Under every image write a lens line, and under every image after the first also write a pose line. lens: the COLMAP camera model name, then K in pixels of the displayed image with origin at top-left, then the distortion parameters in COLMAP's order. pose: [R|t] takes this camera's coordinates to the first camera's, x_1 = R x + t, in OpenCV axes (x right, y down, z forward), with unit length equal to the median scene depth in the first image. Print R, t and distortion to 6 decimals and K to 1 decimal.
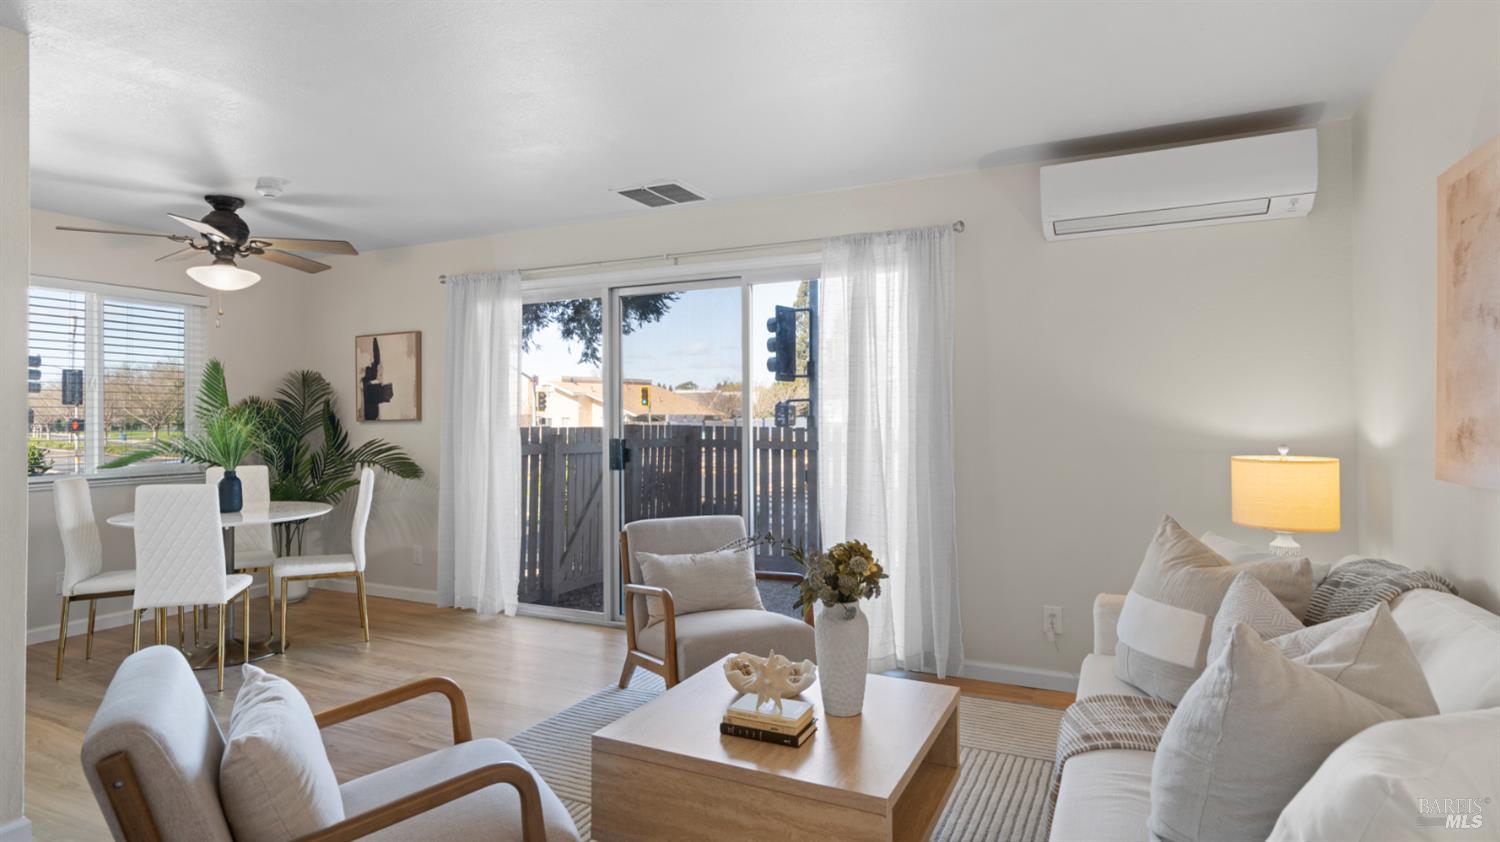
lens RADIAL K [[794.4, 0, 750.7], [0, 794.4, 388.0], [0, 0, 1]] dist [0.002559, 0.001076]
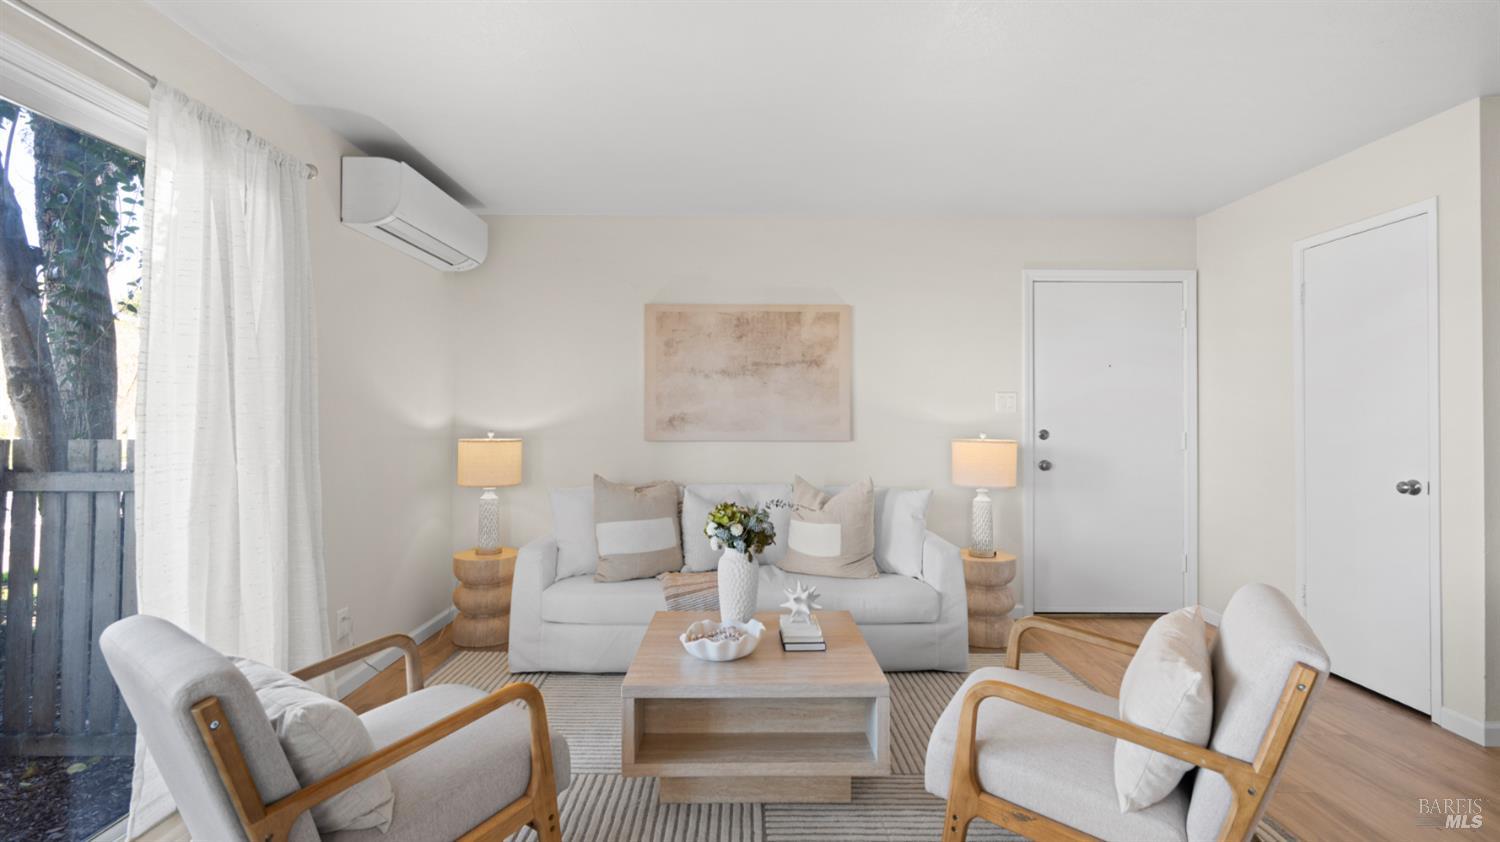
lens RADIAL K [[680.8, 0, 756.6], [0, 680.8, 418.6], [0, 0, 1]] dist [-0.002062, -0.000072]
pose [[-0.480351, -0.003994, 0.877067, -0.389123], [-0.031702, 0.999415, -0.012811, 0.031525], [-0.876503, -0.033958, -0.480197, 0.620457]]
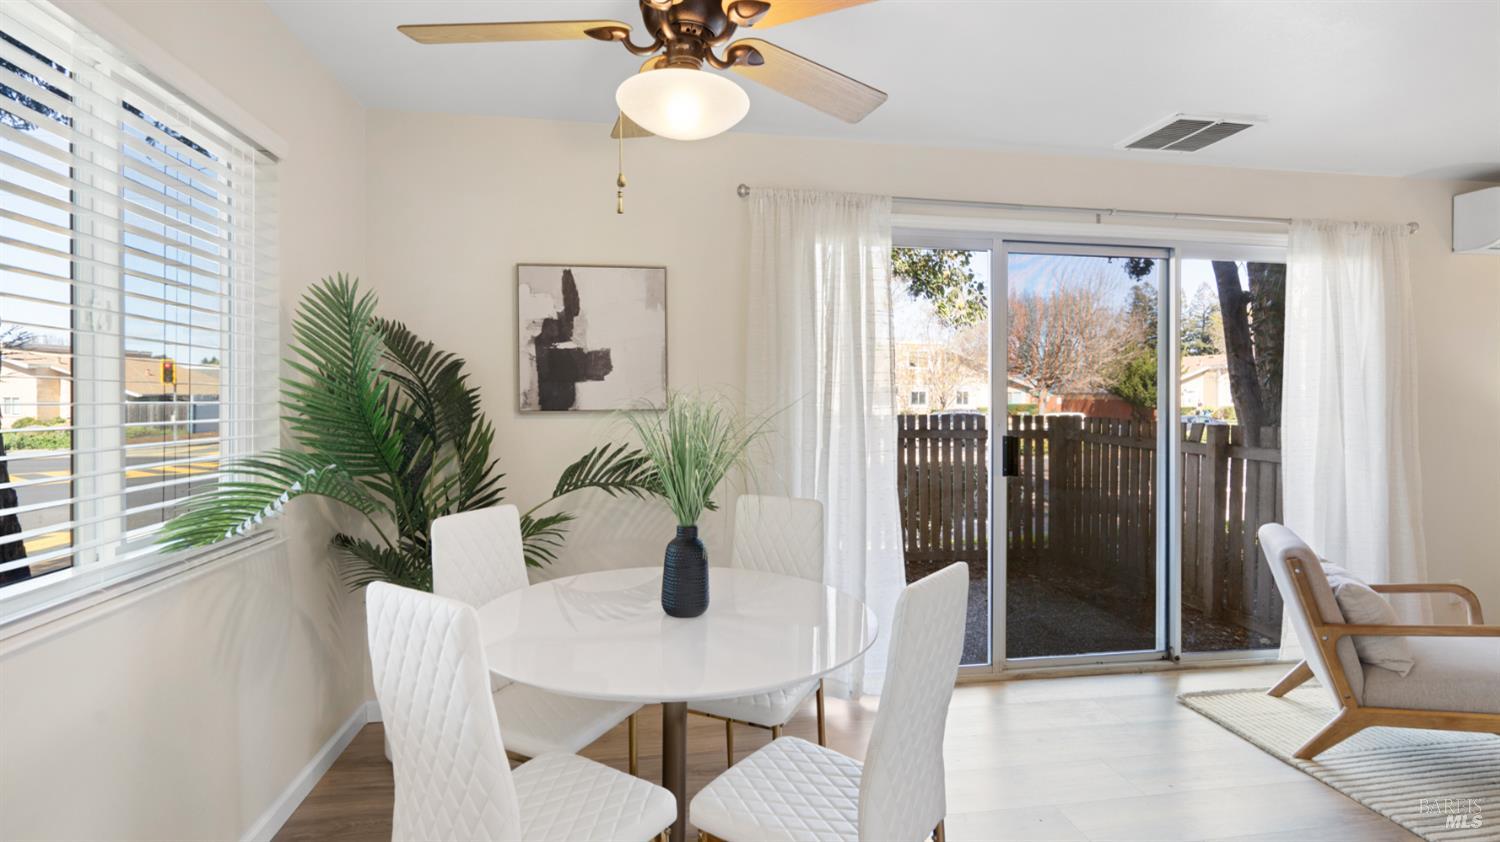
lens RADIAL K [[729.9, 0, 743.4], [0, 729.9, 383.1], [0, 0, 1]] dist [-0.000210, 0.002448]
pose [[0.802456, 0.014100, 0.596545, -0.695686], [-0.024336, 0.999662, 0.009108, 0.012095], [-0.596215, -0.021826, 0.802528, 0.500014]]
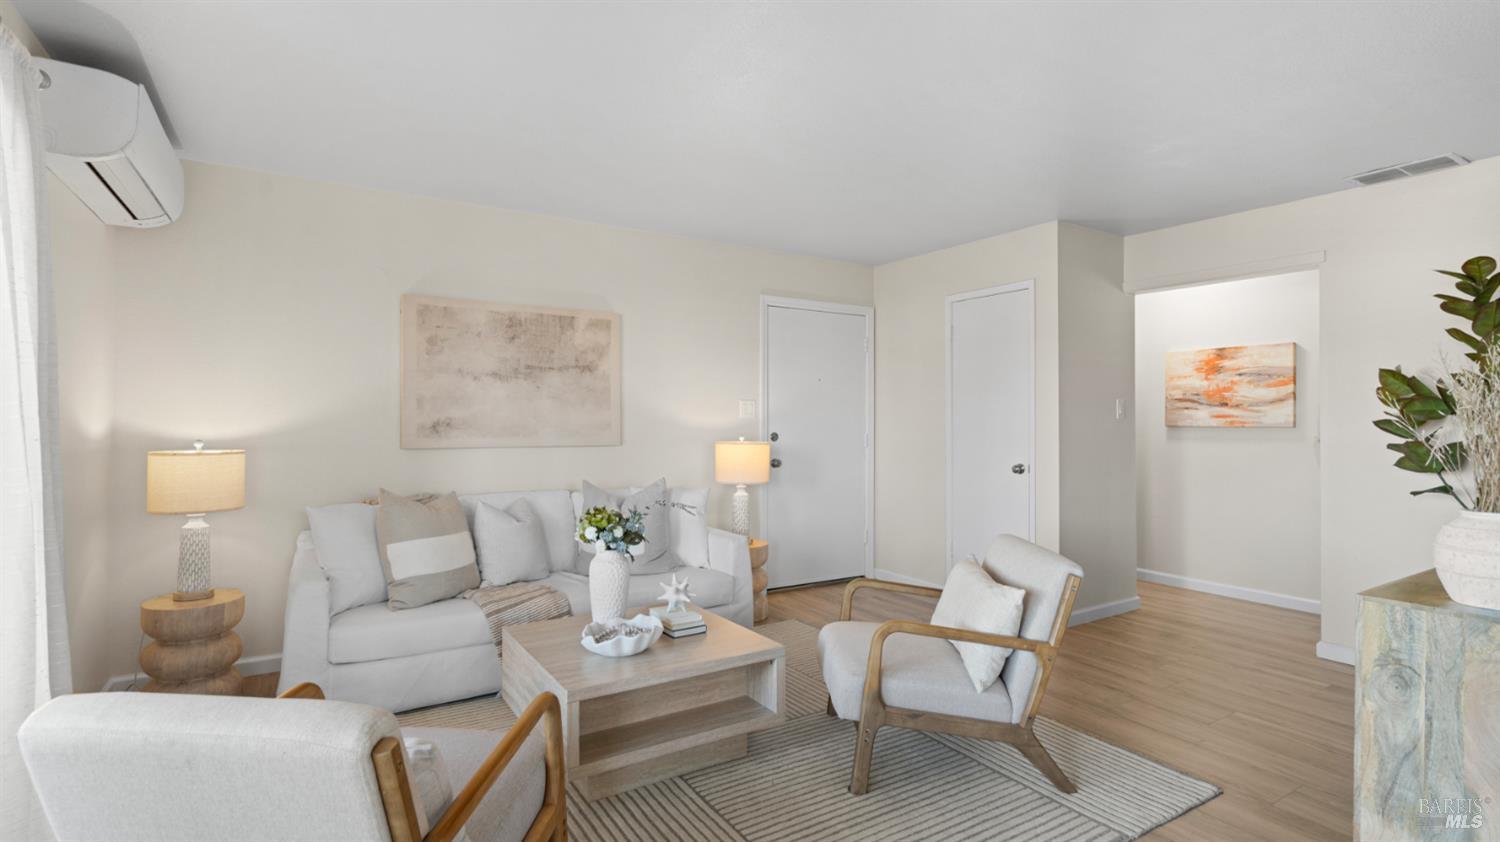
lens RADIAL K [[704.6, 0, 748.3], [0, 704.6, 424.3], [0, 0, 1]] dist [-0.004537, 0.000392]
pose [[-0.868737, -0.004702, 0.495251, -0.303306], [-0.019376, 0.999512, -0.024499, 0.036189], [-0.494894, -0.030879, -0.868404, 0.795429]]
